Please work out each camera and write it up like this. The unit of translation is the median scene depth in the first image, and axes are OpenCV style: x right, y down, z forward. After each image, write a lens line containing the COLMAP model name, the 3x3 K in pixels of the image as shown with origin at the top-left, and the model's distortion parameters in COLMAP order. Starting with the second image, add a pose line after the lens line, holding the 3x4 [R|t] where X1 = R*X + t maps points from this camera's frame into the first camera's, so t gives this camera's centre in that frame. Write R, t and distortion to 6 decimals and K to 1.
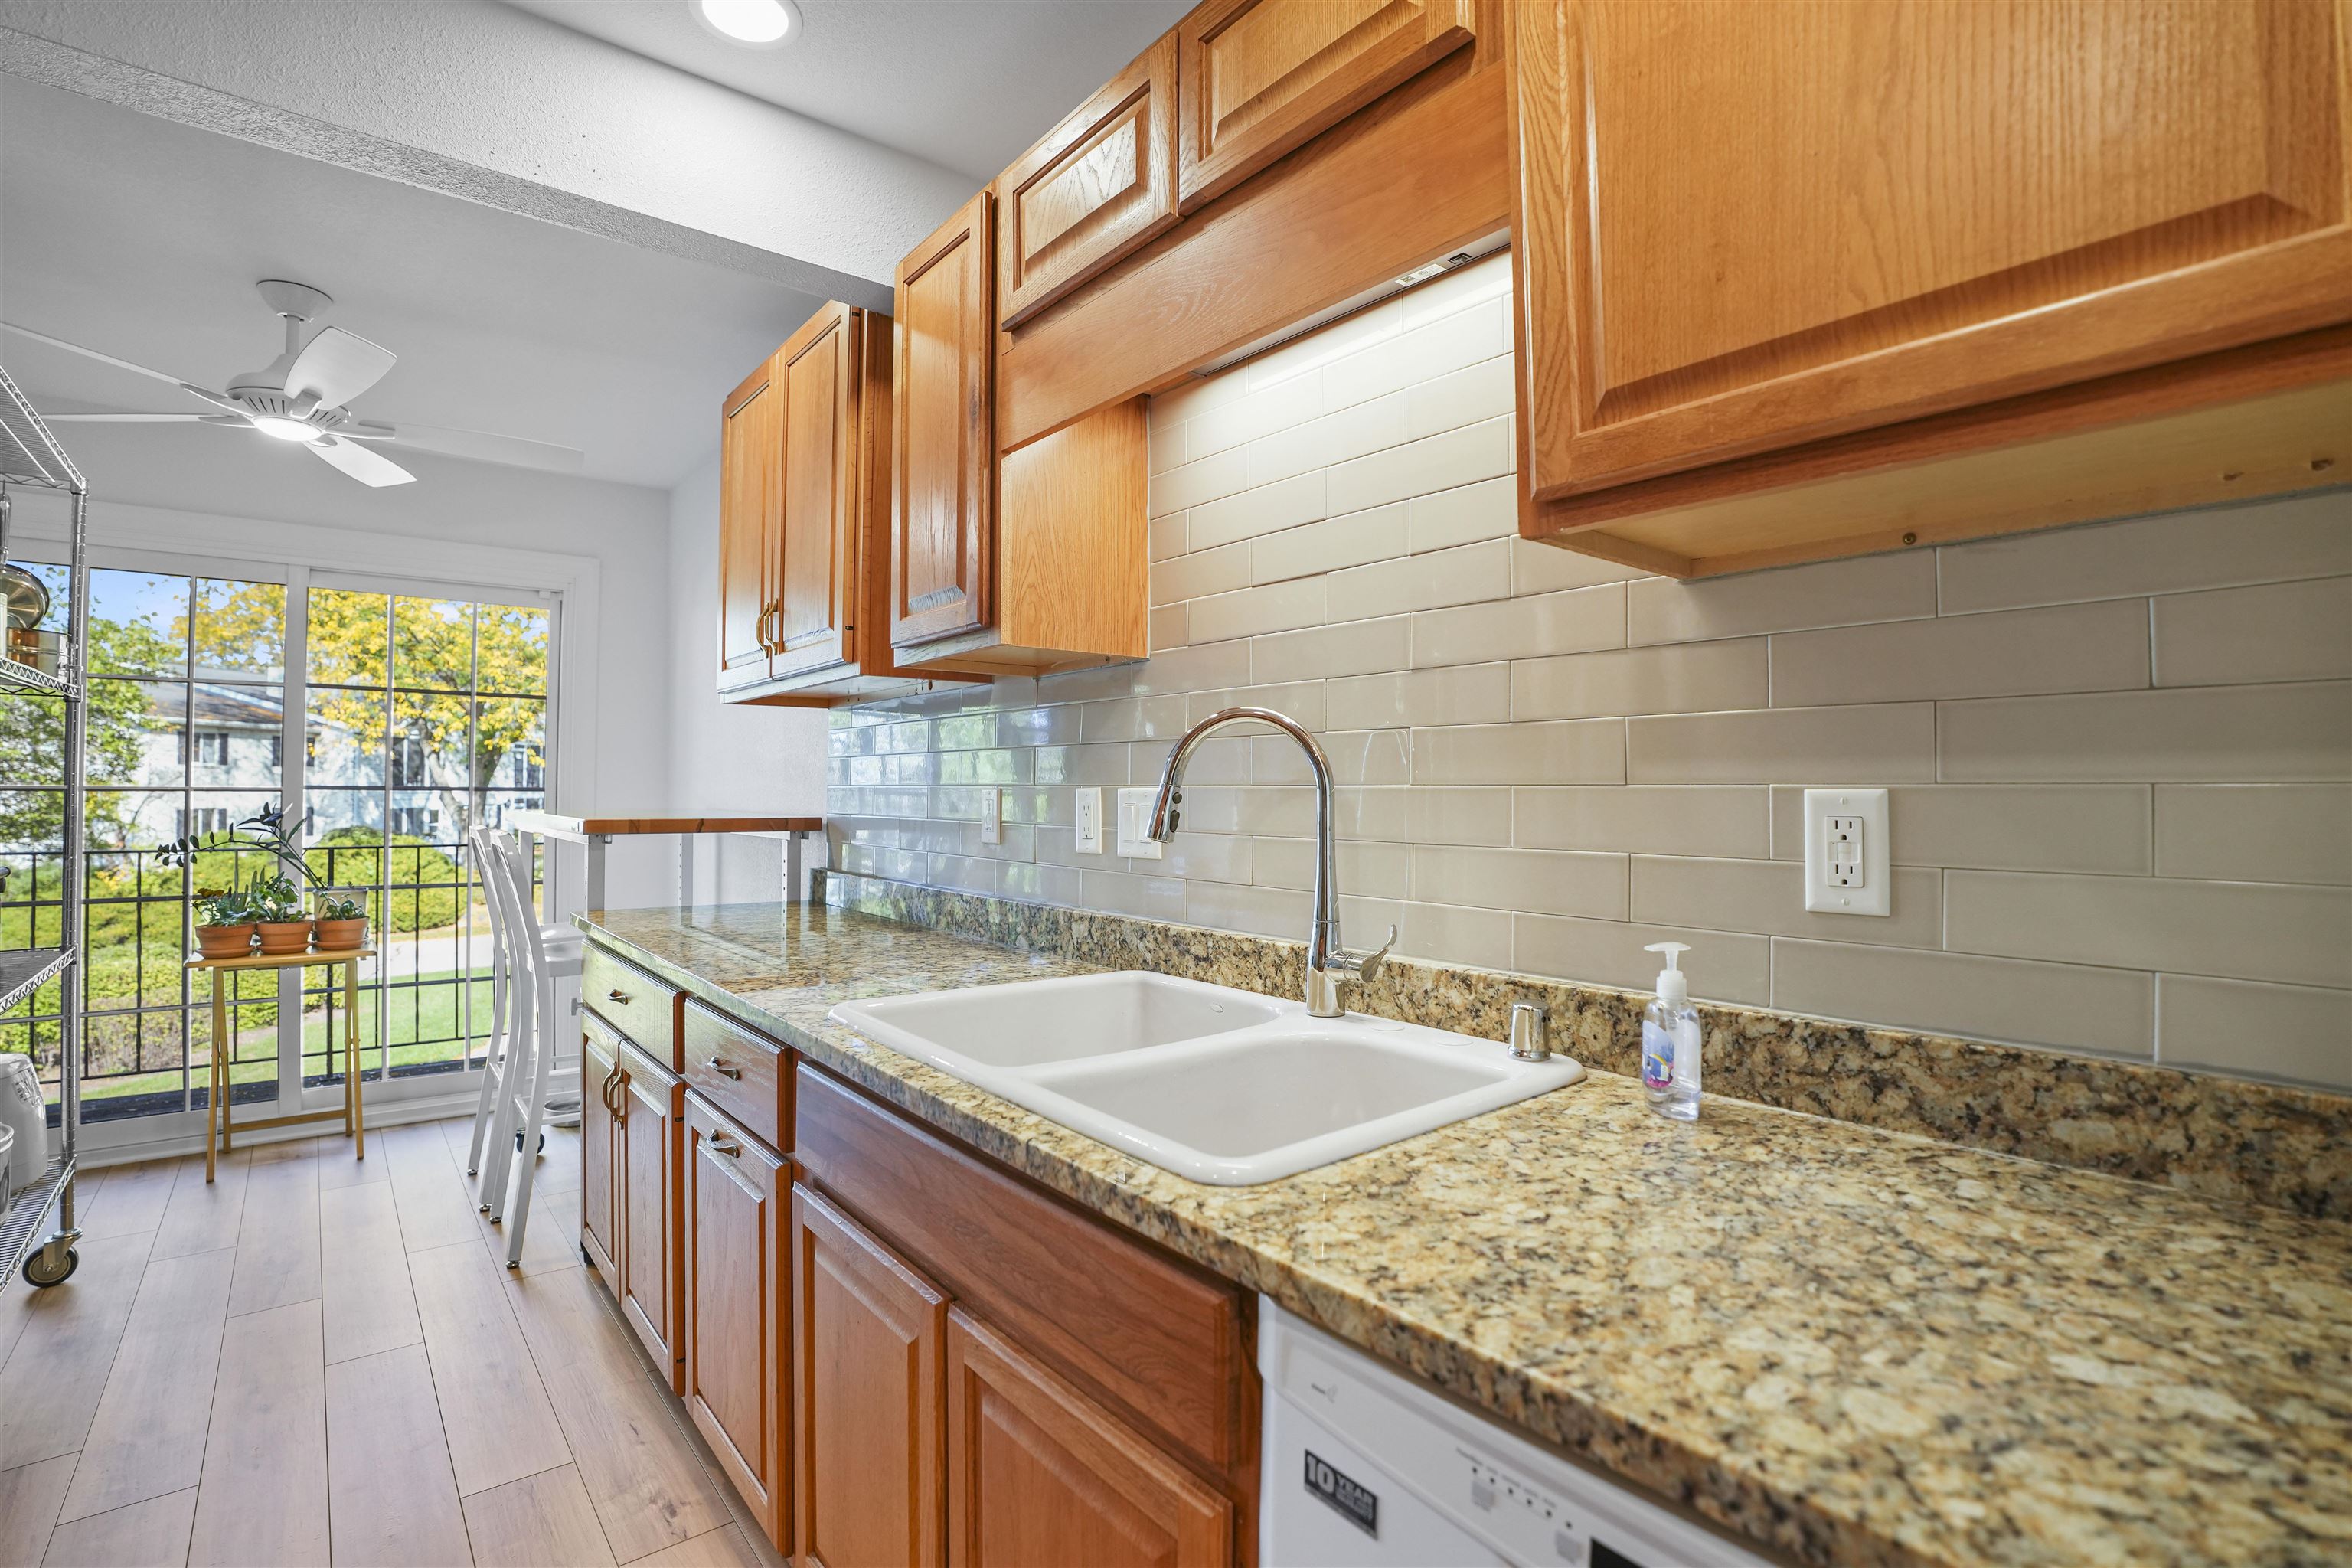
lens RADIAL K [[1083.0, 0, 1157.7], [0, 1083.0, 775.7], [0, 0, 1]] dist [-0.062447, 0.013819]
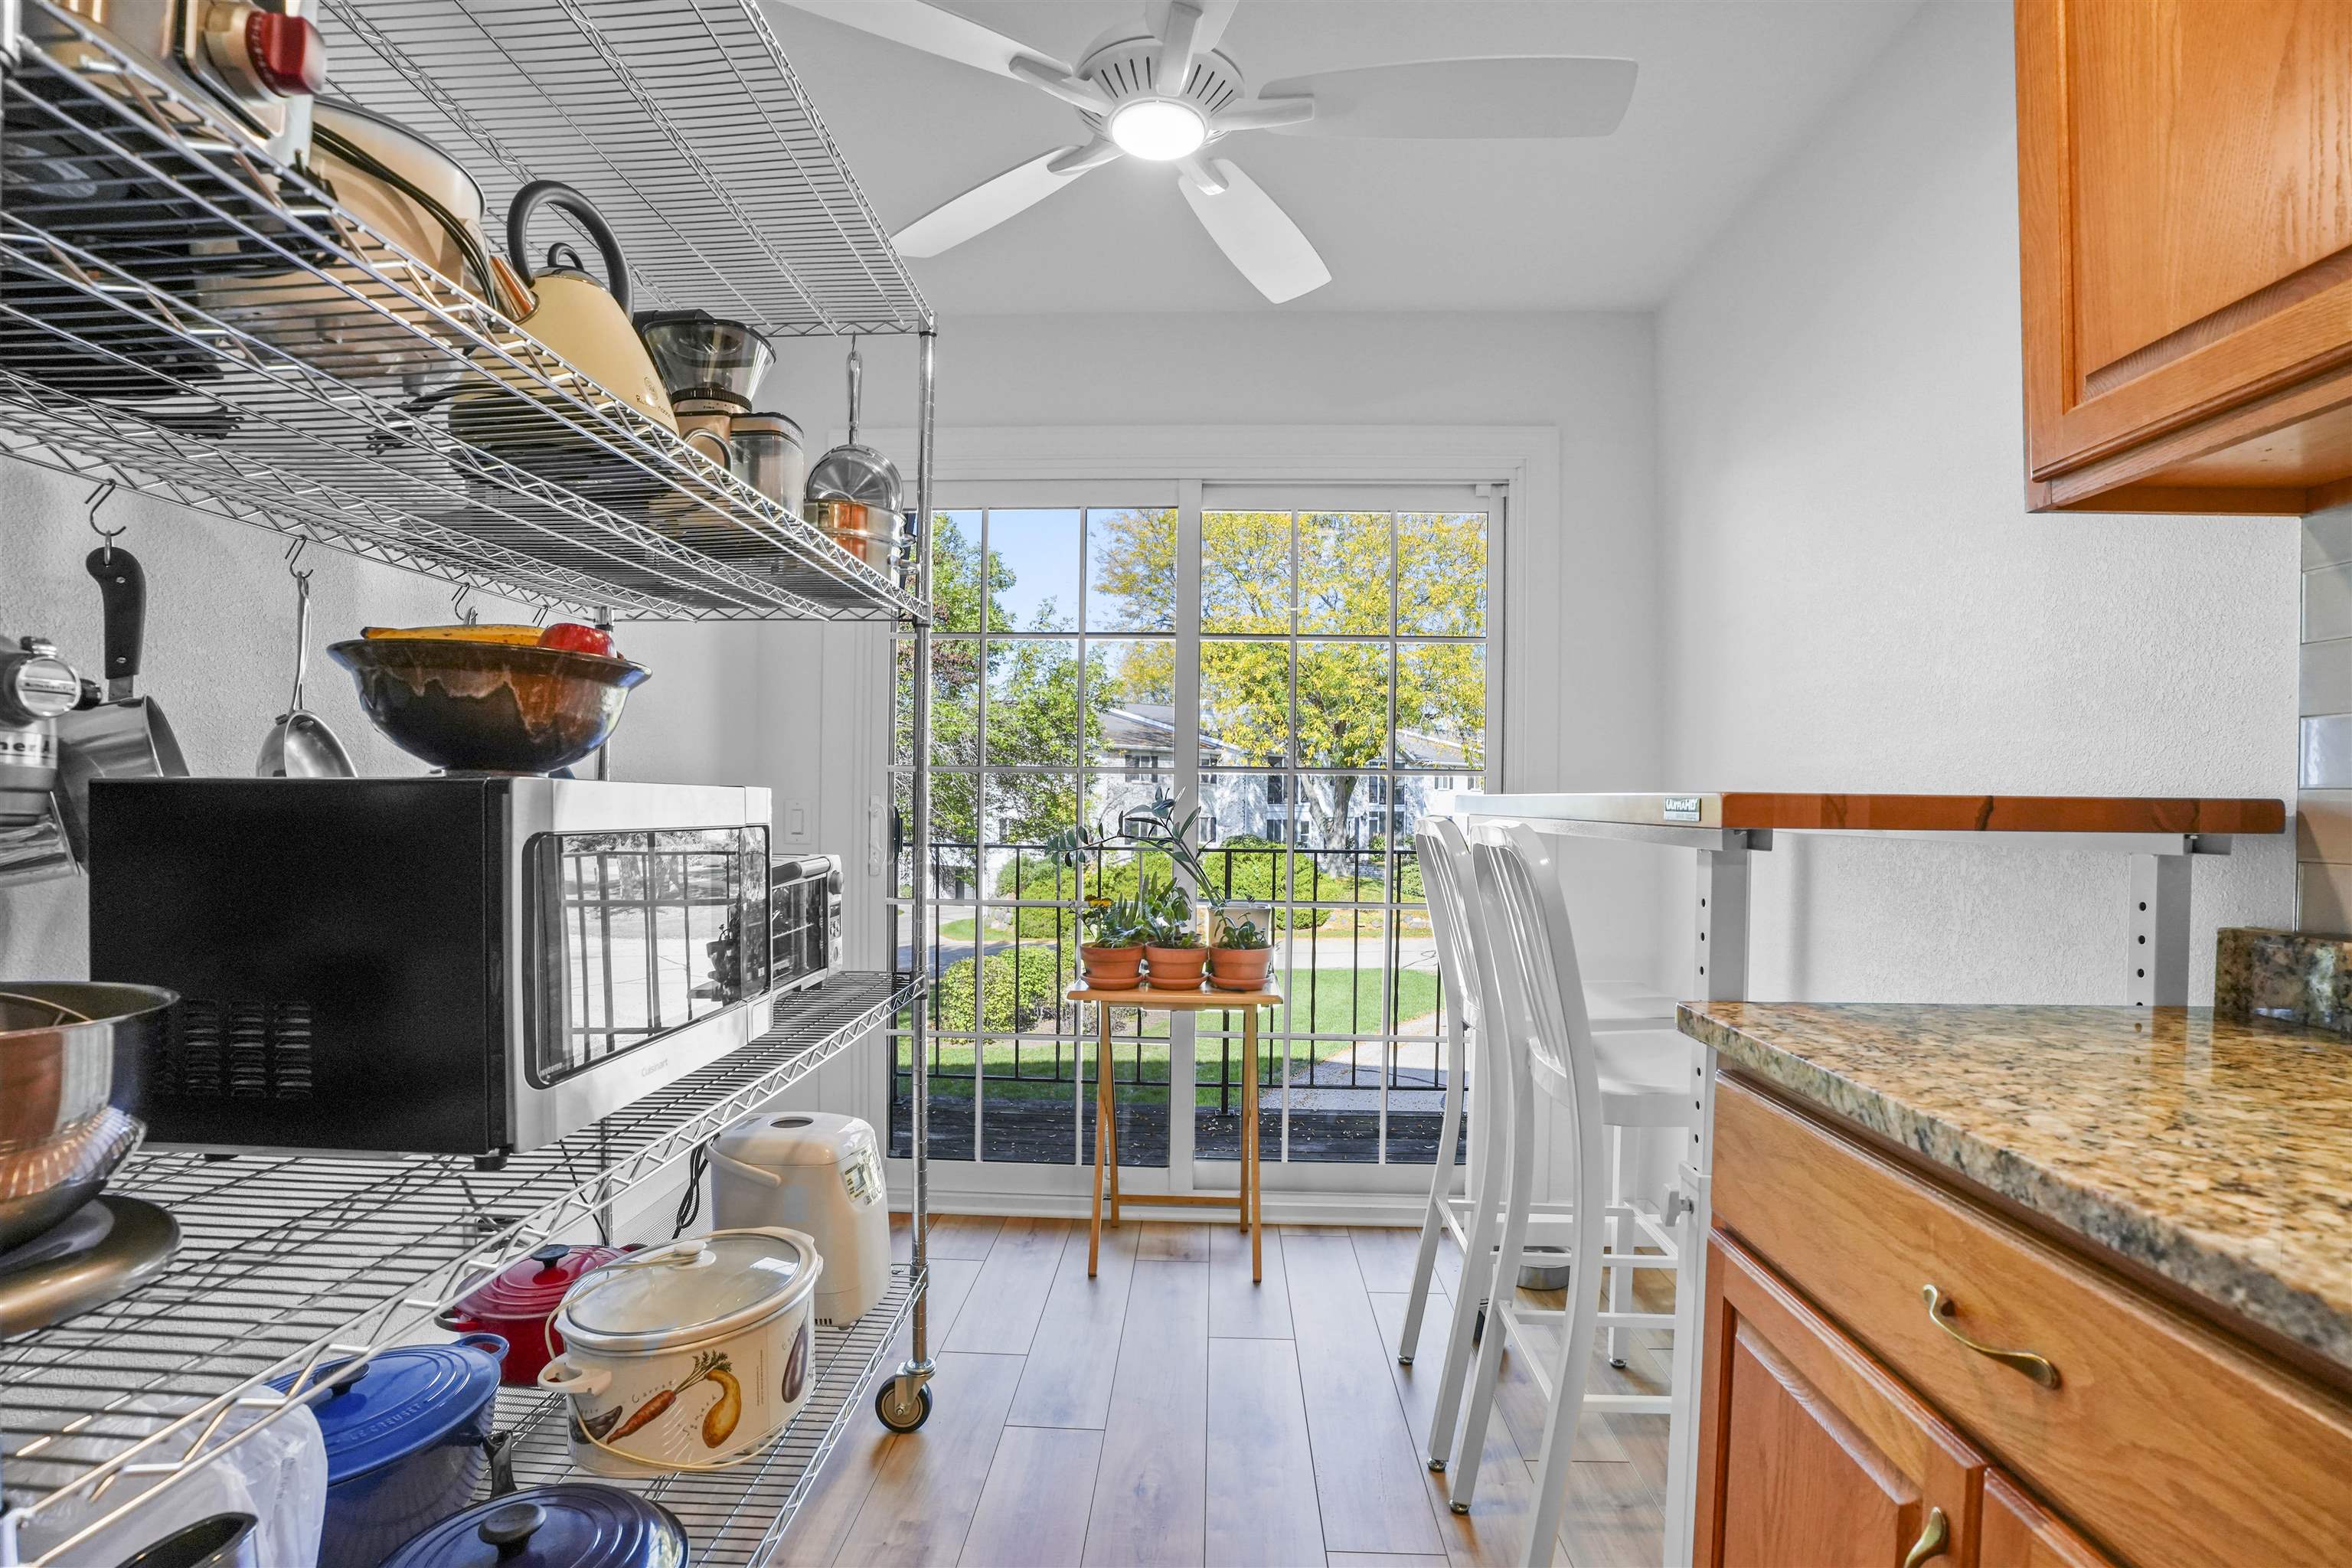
lens RADIAL K [[1083.0, 0, 1161.7], [0, 1083.0, 819.8], [0, 0, 1]] dist [-0.062447, 0.013819]
pose [[0.745192, 0.012579, -0.666731, -0.334238], [0.004287, 0.999711, 0.023653, 0.032355], [0.666836, -0.020484, 0.744923, 0.422801]]
